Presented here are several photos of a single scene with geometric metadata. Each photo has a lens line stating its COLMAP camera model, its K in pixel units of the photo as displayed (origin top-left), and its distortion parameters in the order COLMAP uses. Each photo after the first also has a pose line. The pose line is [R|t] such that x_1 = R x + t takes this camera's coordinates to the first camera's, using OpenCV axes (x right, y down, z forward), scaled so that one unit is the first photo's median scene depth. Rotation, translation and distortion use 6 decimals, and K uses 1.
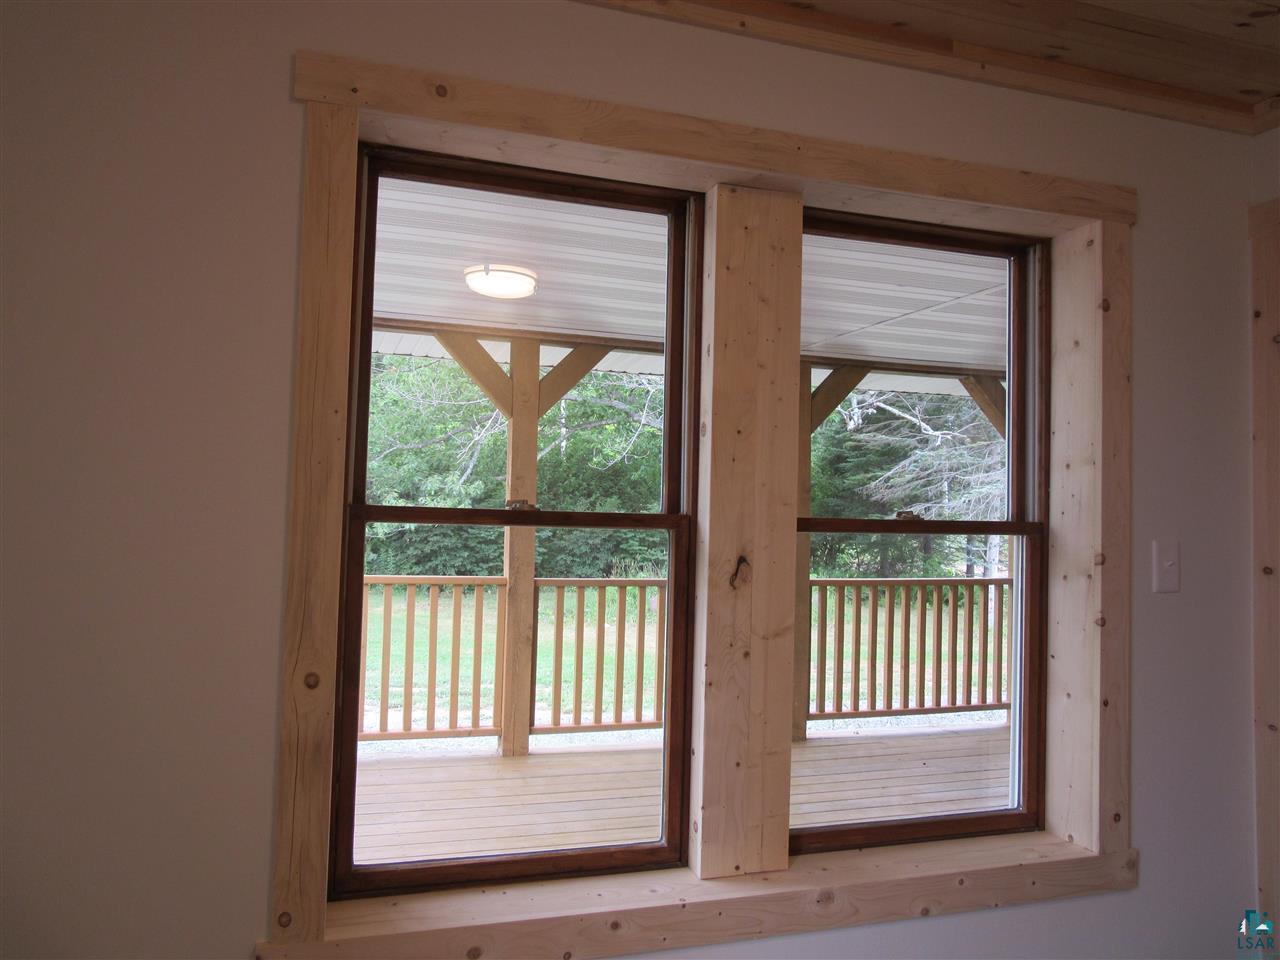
lens RADIAL K [[954.8, 0, 639.6], [0, 954.8, 487.3], [0, 0, 1]] dist [-0.015684, -0.002313]
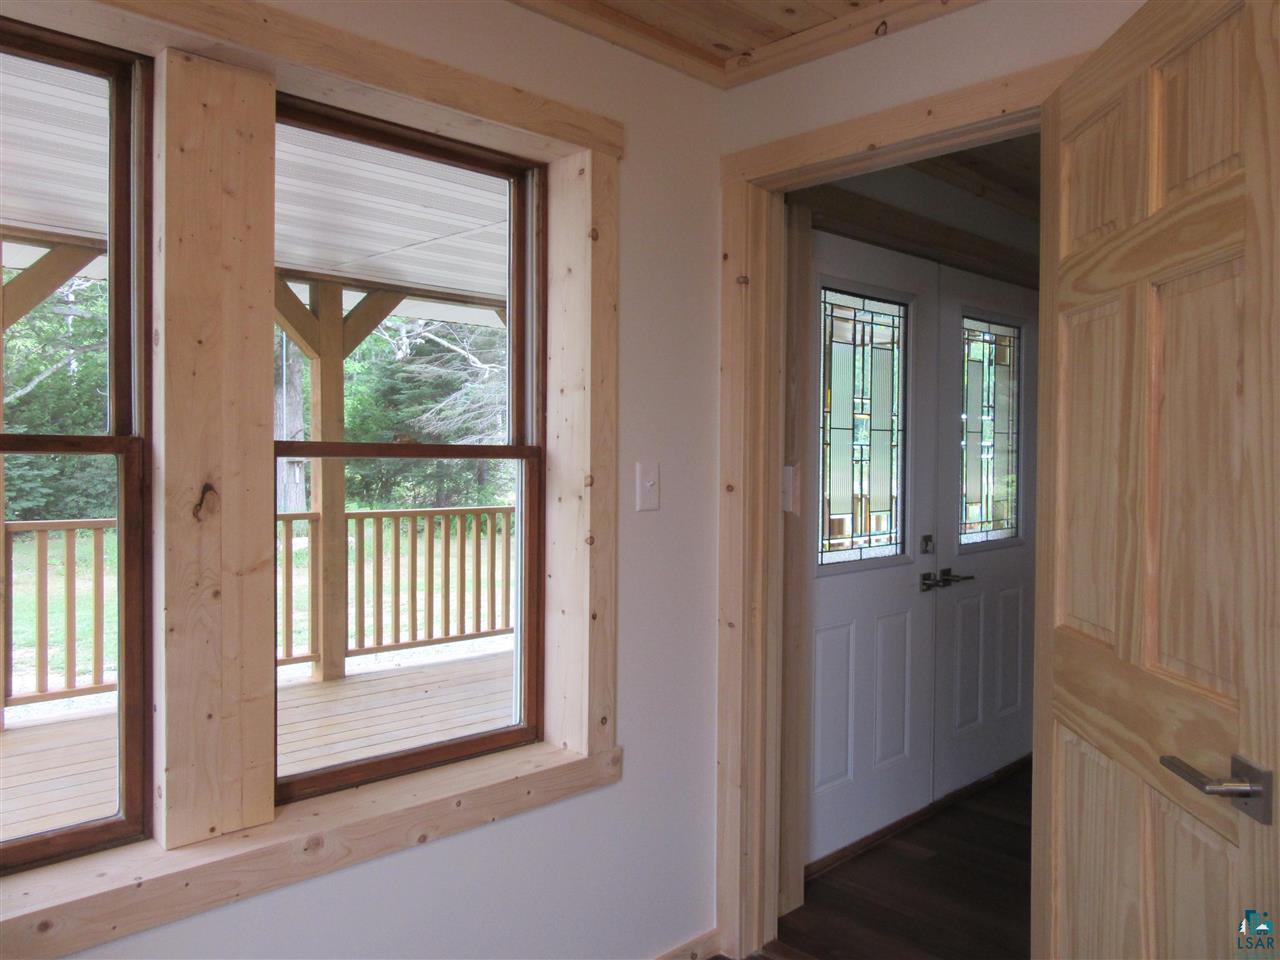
lens RADIAL K [[938.7, 0, 640.0], [0, 938.7, 480.0], [0, 0, 1]] dist [0.003422, 0.004669]
pose [[0.905851, -0.020535, 0.423099, 0.093192], [-0.004743, 0.998270, 0.058605, 0.014174], [-0.423571, -0.055094, 0.904186, 0.038996]]
